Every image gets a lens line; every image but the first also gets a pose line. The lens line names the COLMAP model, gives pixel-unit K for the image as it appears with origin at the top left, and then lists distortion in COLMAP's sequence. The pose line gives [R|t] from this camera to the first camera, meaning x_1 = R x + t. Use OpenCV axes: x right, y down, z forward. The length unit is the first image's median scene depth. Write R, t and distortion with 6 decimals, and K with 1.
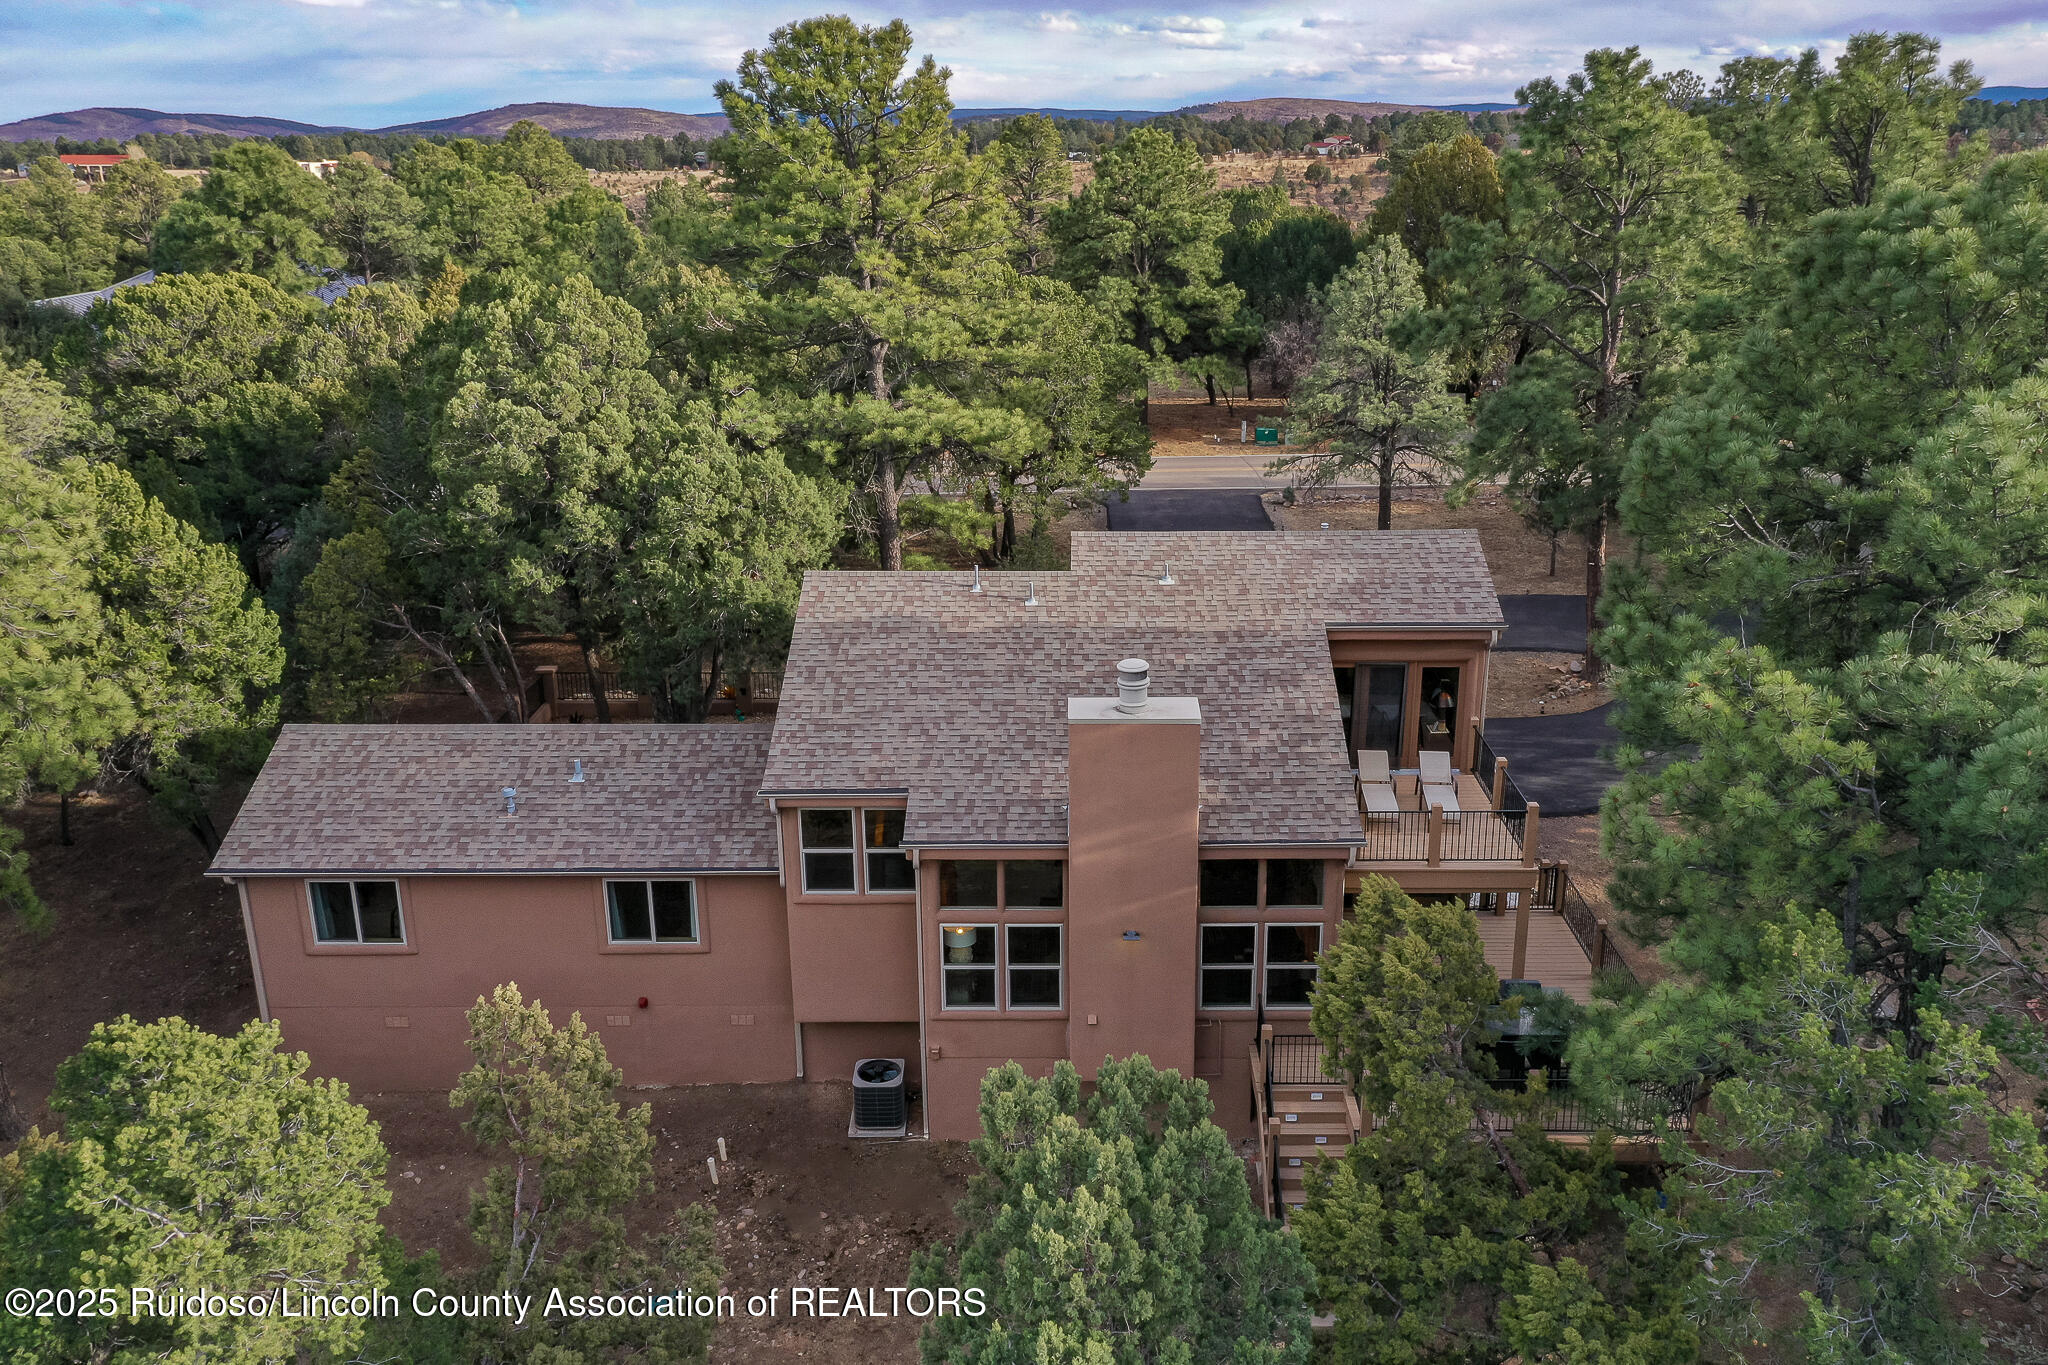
lens RADIAL K [[1651.6, 0, 1037.4], [0, 1651.6, 687.3], [0, 0, 1]] dist [0.026728, 0.000281]
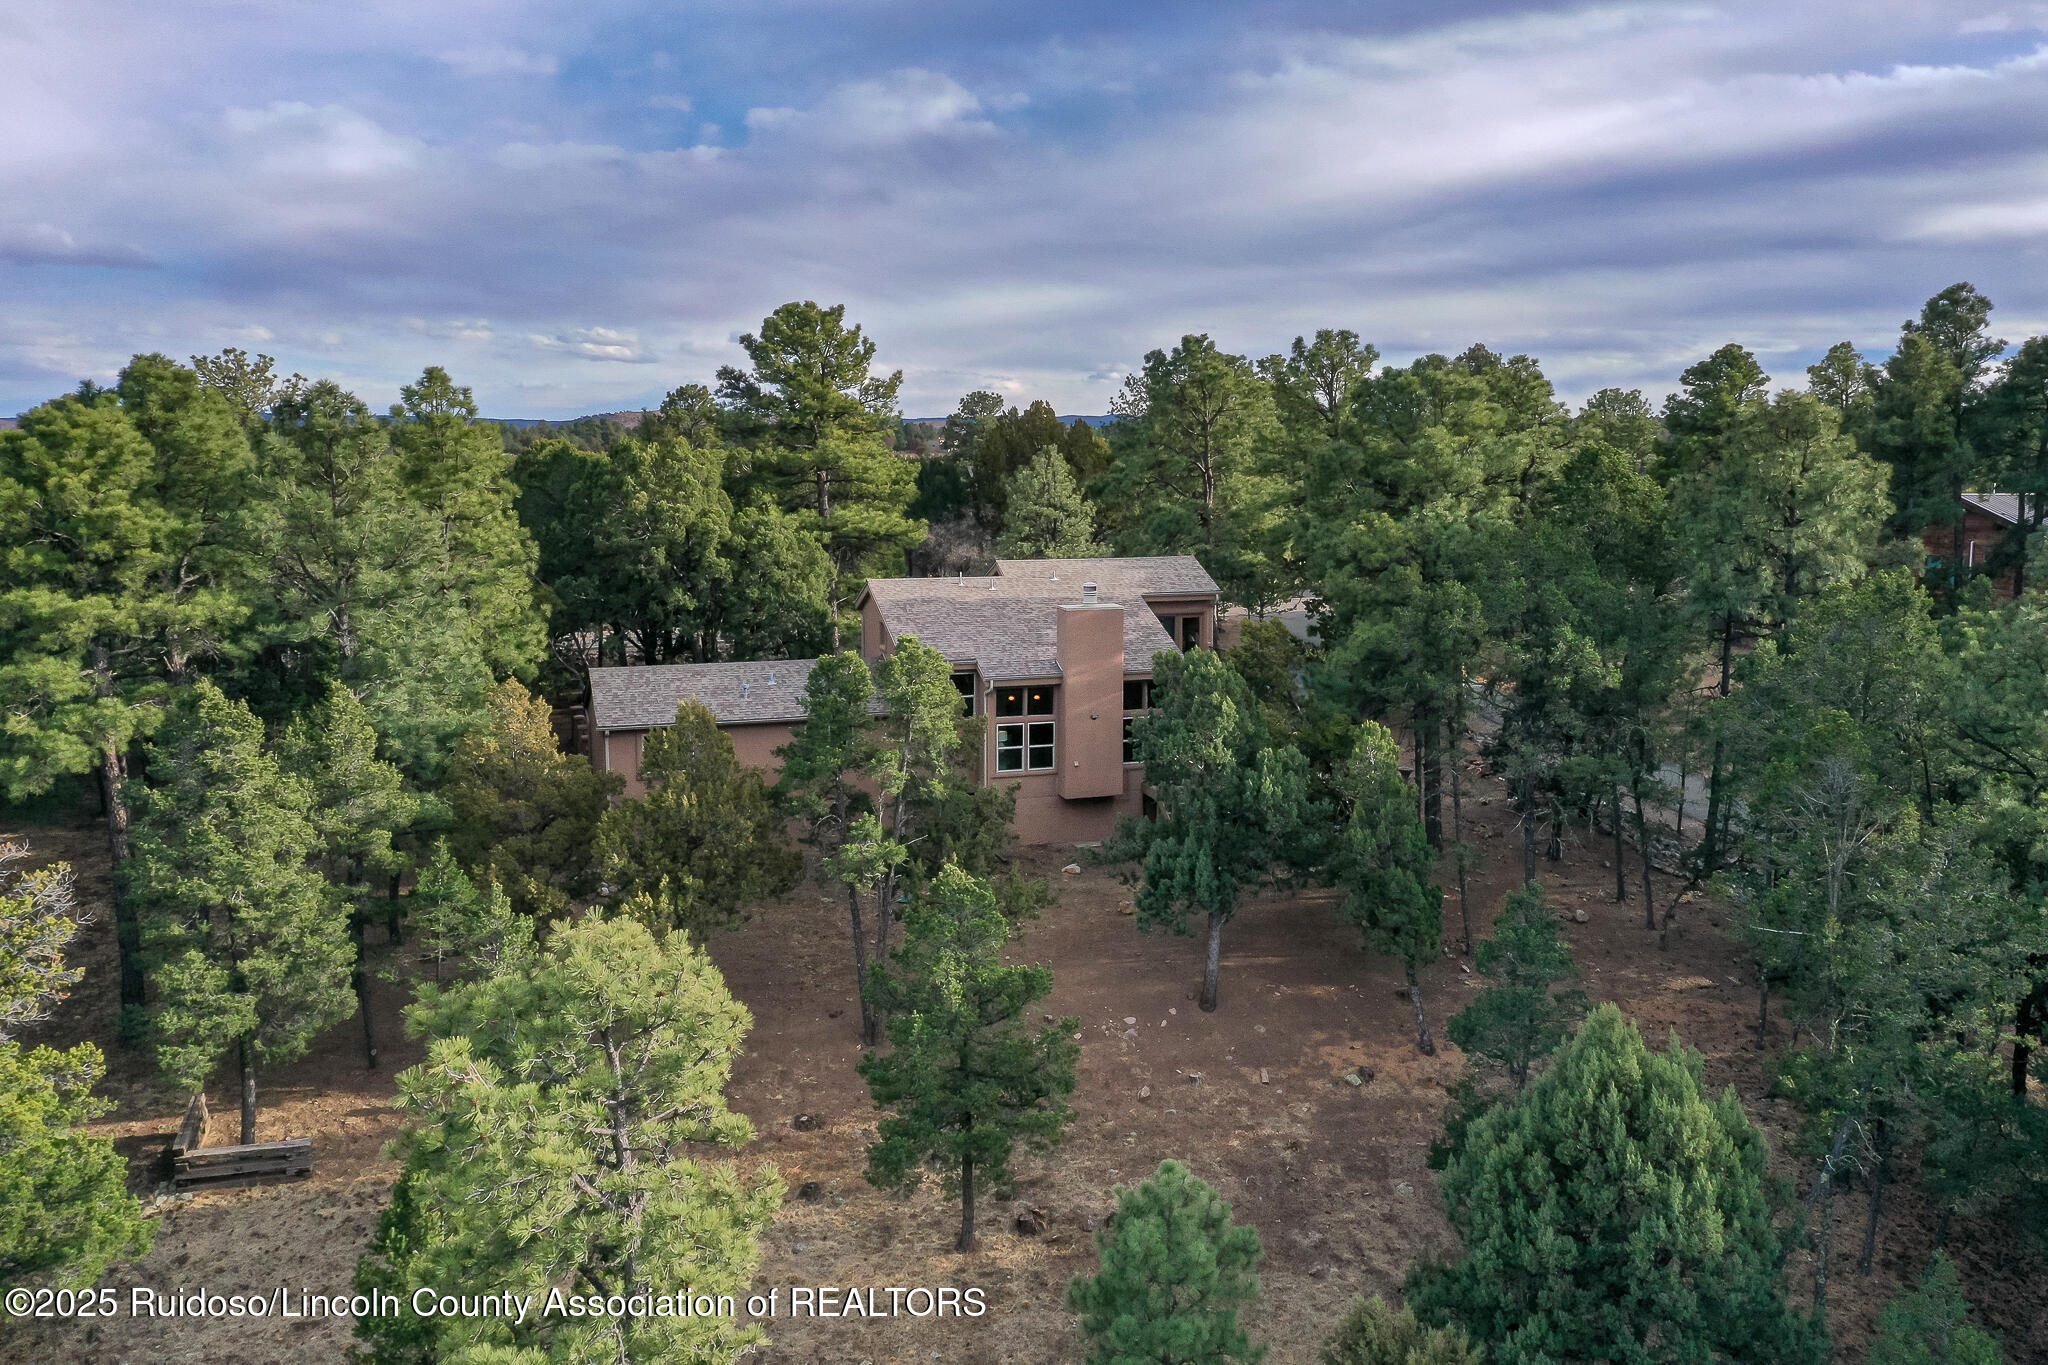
lens RADIAL K [[1679.6, 0, 1050.5], [0, 1679.6, 619.7], [0, 0, 1]] dist [-0.000735, -0.001168]
pose [[0.943766, -0.027301, 0.329487, -0.625576], [0.096809, 0.975723, -0.196449, 0.400094], [-0.316124, 0.217299, 0.923497, -0.870434]]
